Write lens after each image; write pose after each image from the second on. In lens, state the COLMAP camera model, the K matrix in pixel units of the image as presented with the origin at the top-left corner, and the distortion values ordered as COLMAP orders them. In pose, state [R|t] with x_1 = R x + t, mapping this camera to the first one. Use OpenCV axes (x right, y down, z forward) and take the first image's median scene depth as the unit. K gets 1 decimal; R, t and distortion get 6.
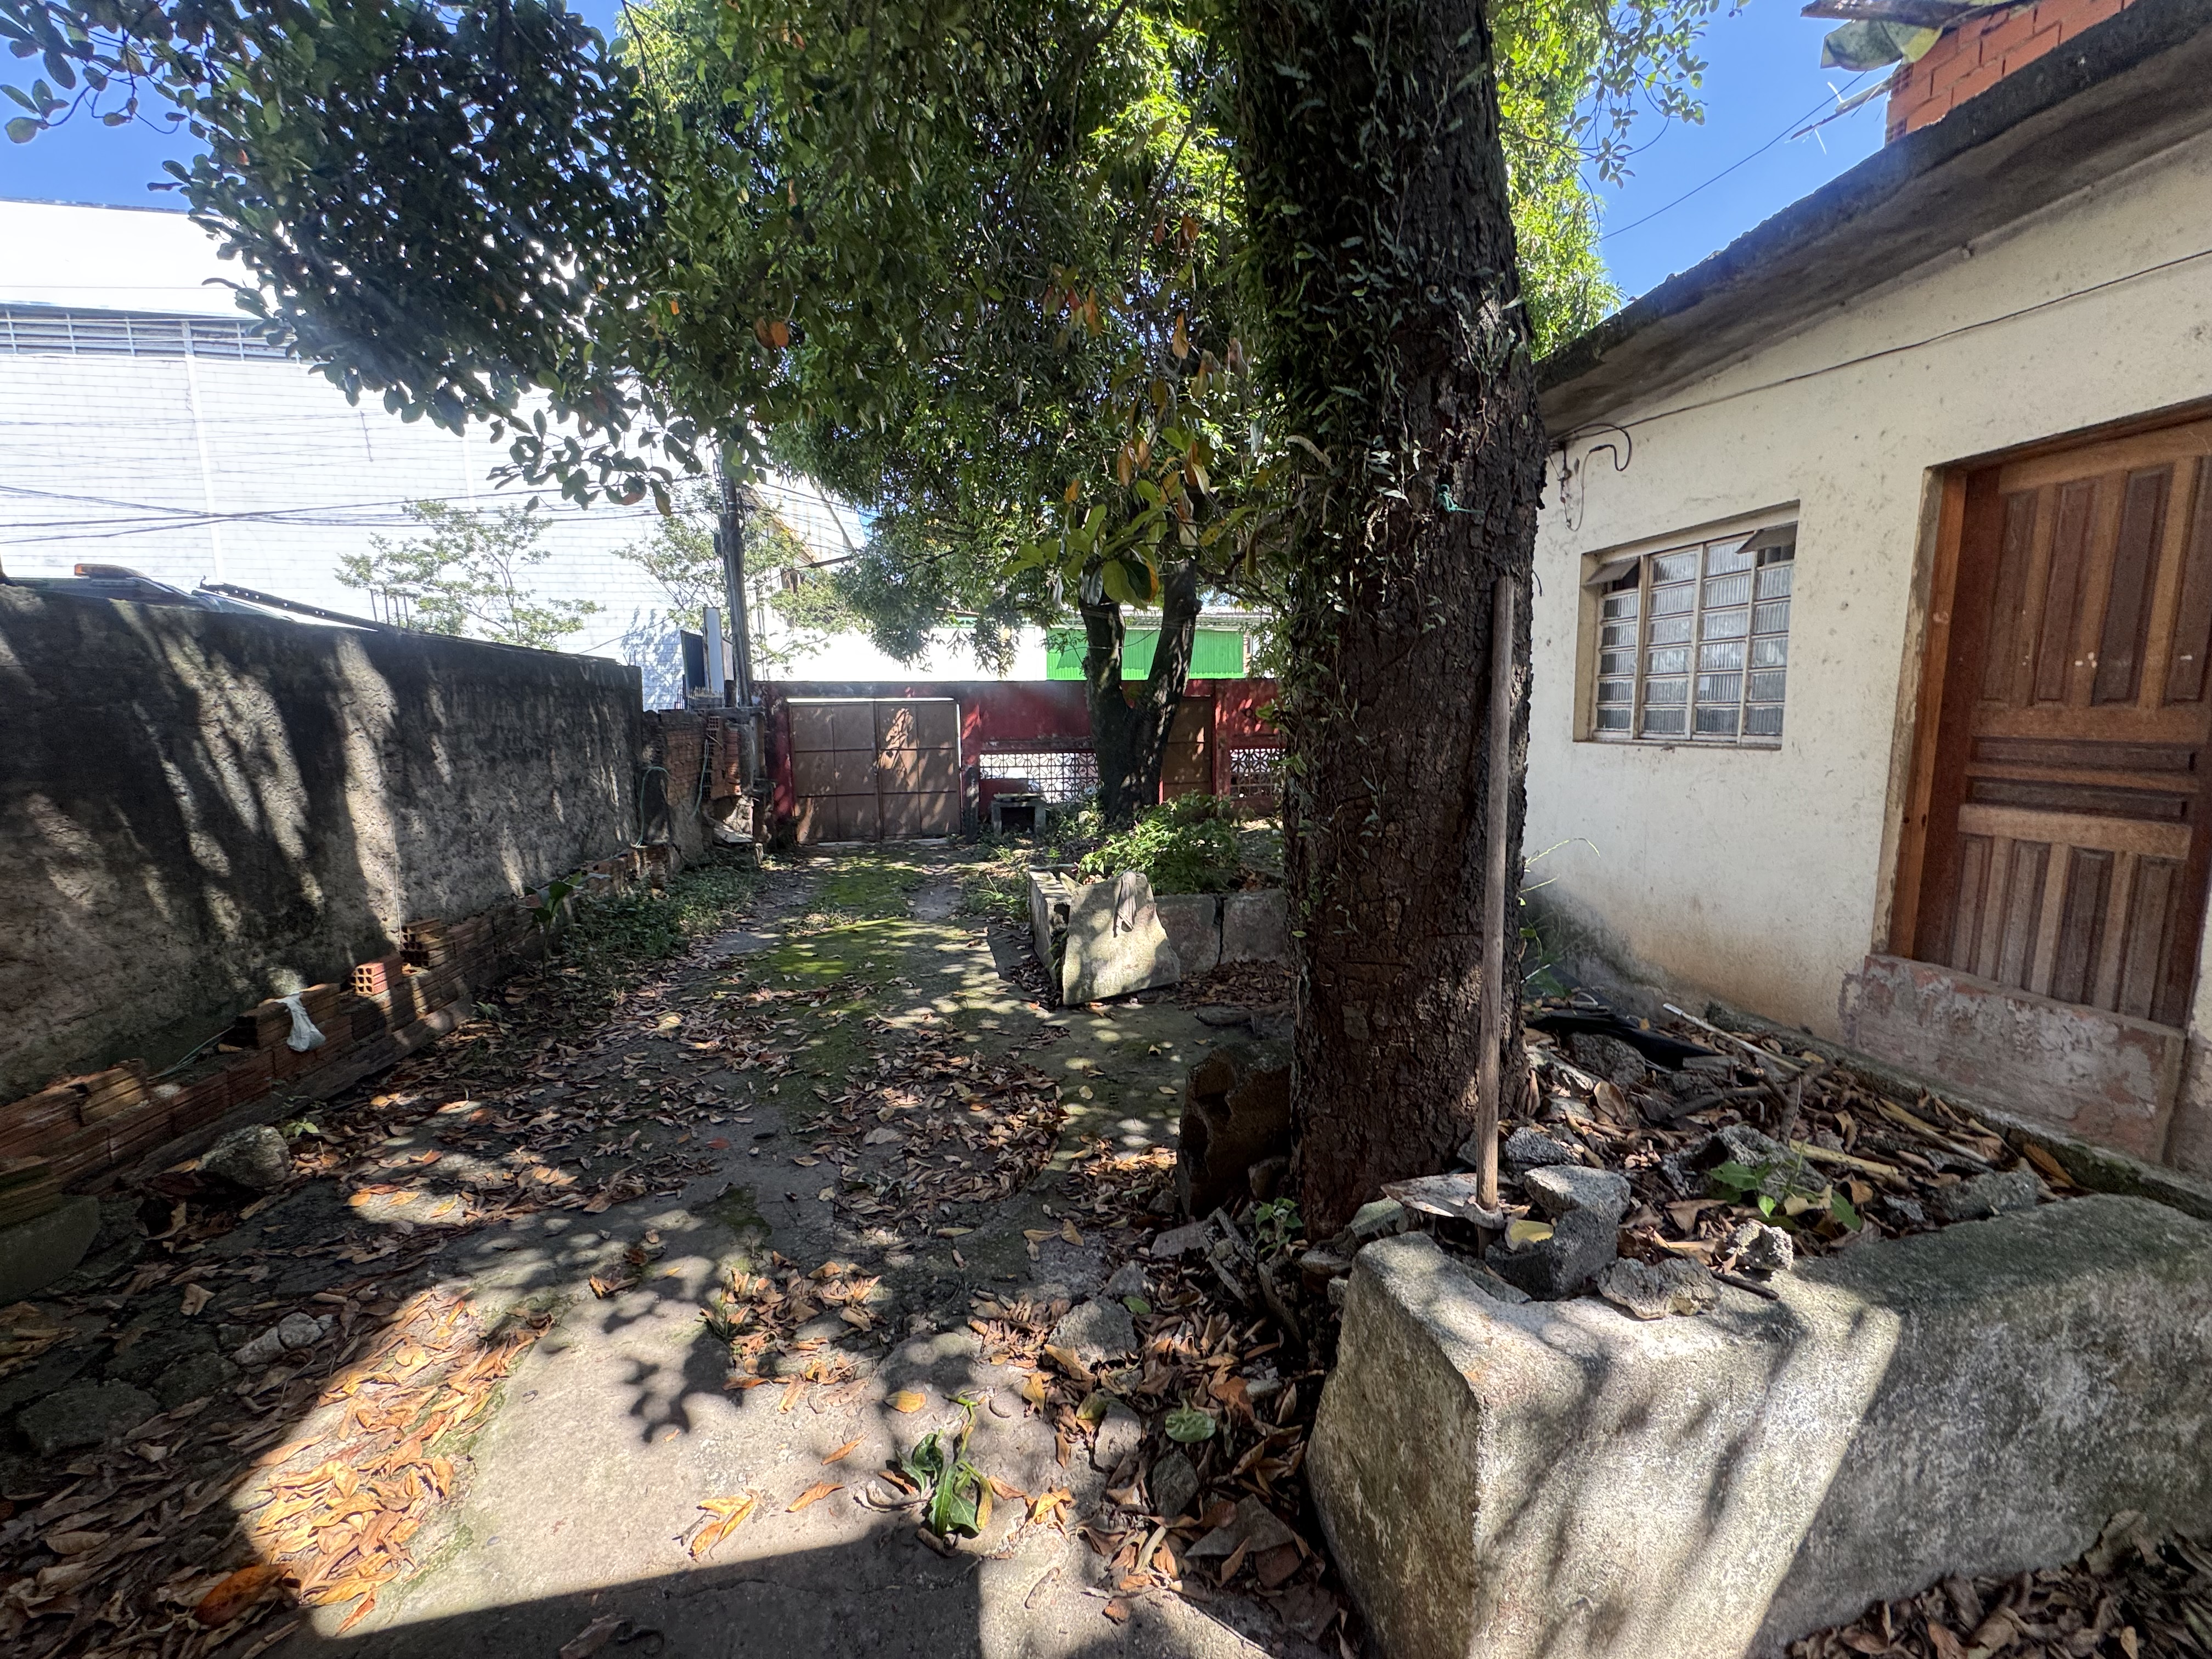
lens RADIAL K [[883.2, 0, 1099.7], [0, 883.2, 828.6], [0, 0, 1]] dist [-0.006023, 0.001189]
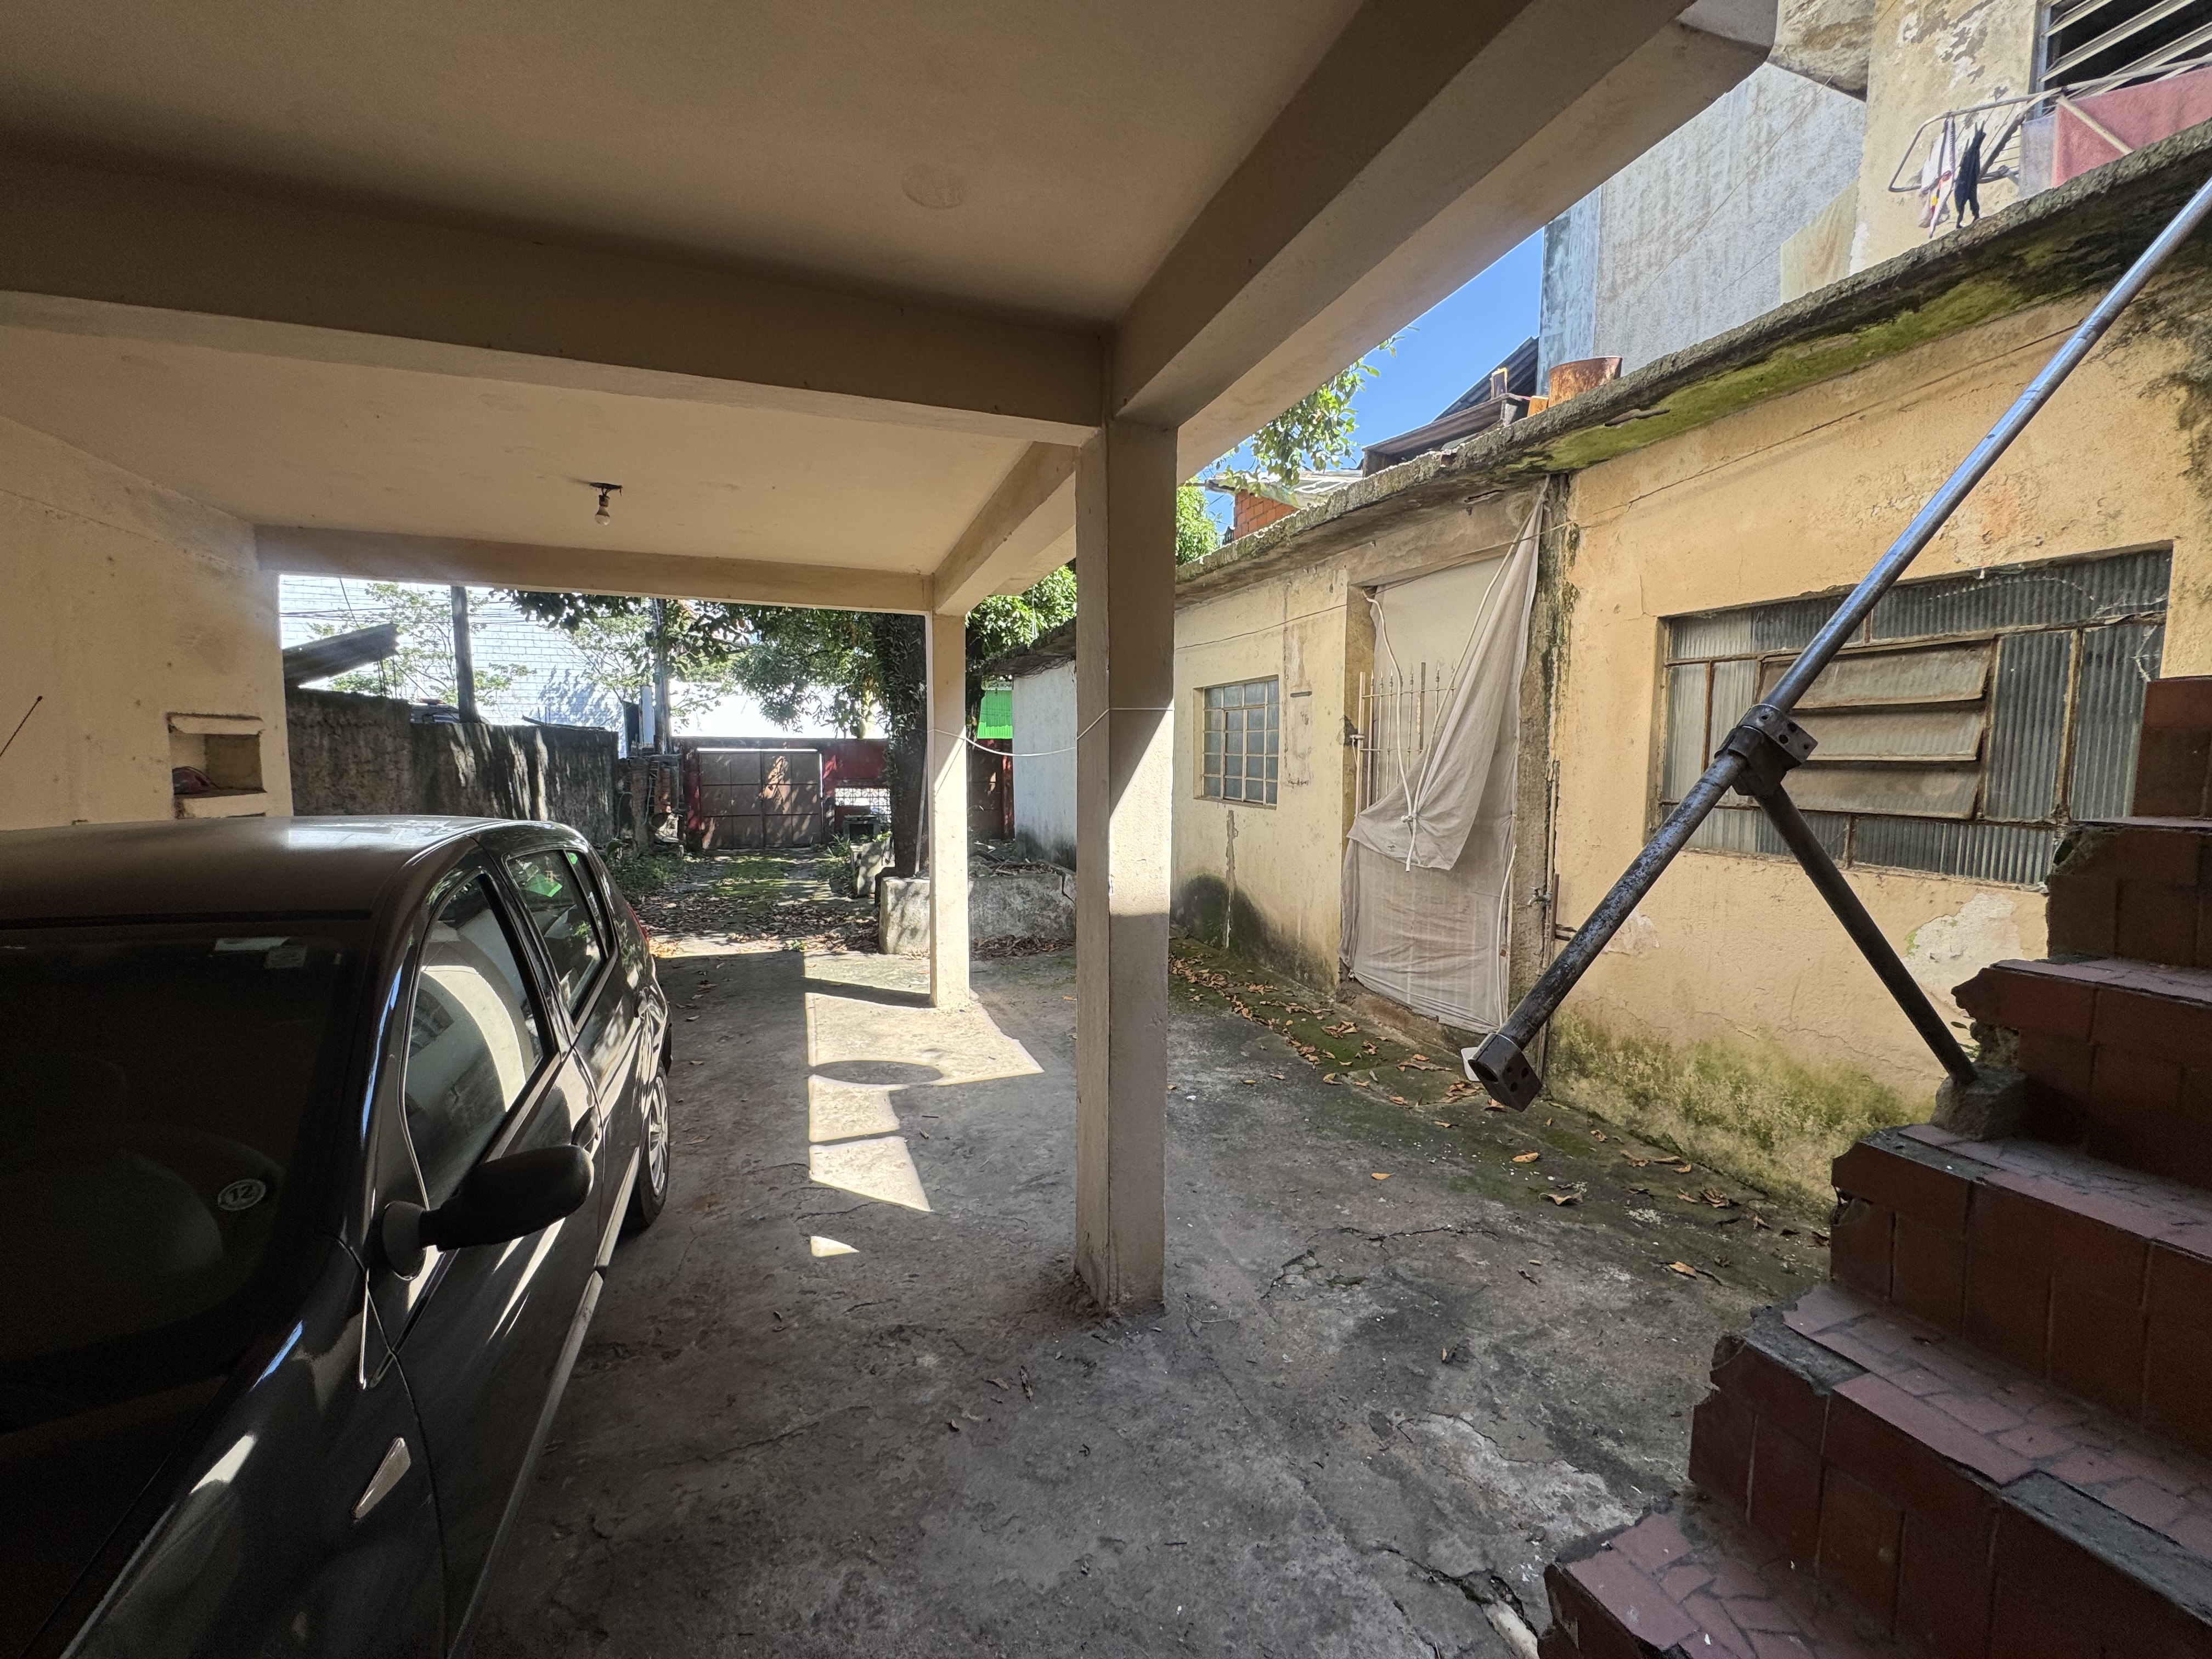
lens RADIAL K [[883.2, 0, 1107.9], [0, 883.2, 831.8], [0, 0, 1]] dist [-0.006023, 0.001189]
pose [[0.989722, 0.004434, 0.142939, 0.102327], [0.001845, 0.999040, -0.043766, 0.052100], [-0.142996, 0.043579, 0.988763, -0.505698]]
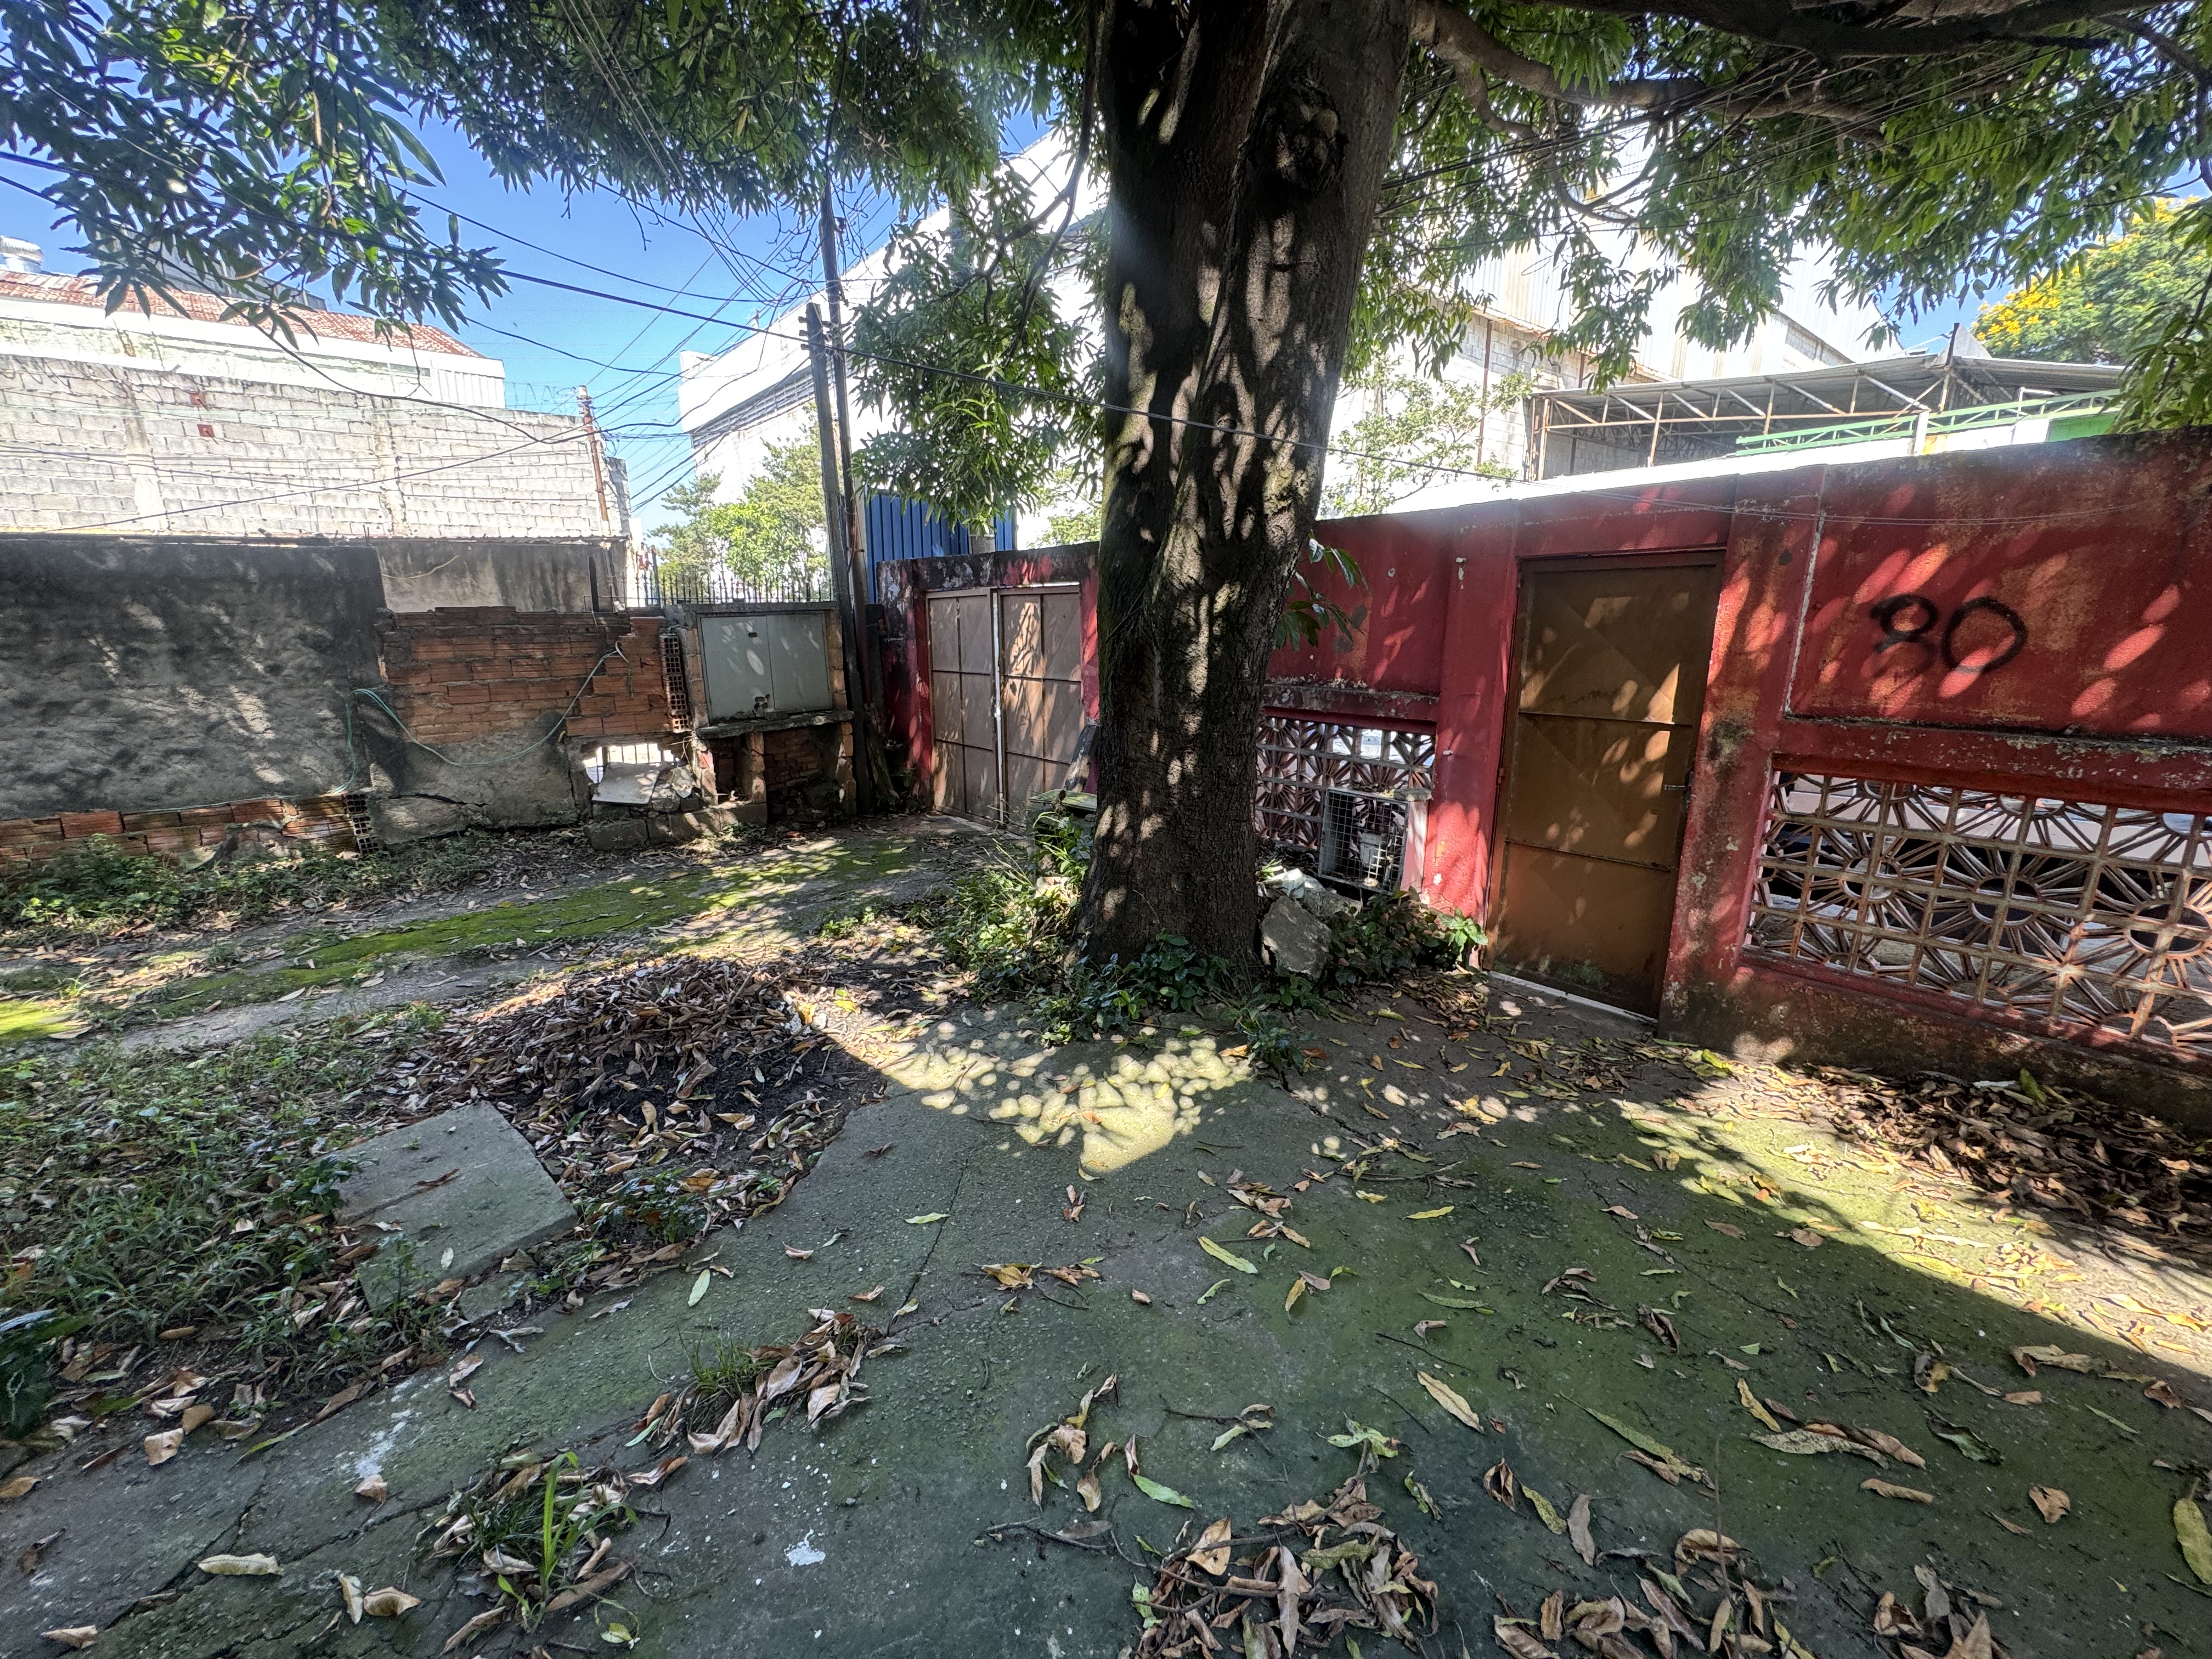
lens RADIAL K [[883.2, 0, 1103.4], [0, 883.2, 834.8], [0, 0, 1]] dist [-0.006023, 0.001189]
pose [[0.477823, 0.220911, -0.850226, 0.300522], [-0.113555, 0.975276, 0.189585, -0.105213], [0.871086, 0.005959, 0.491095, 0.779726]]
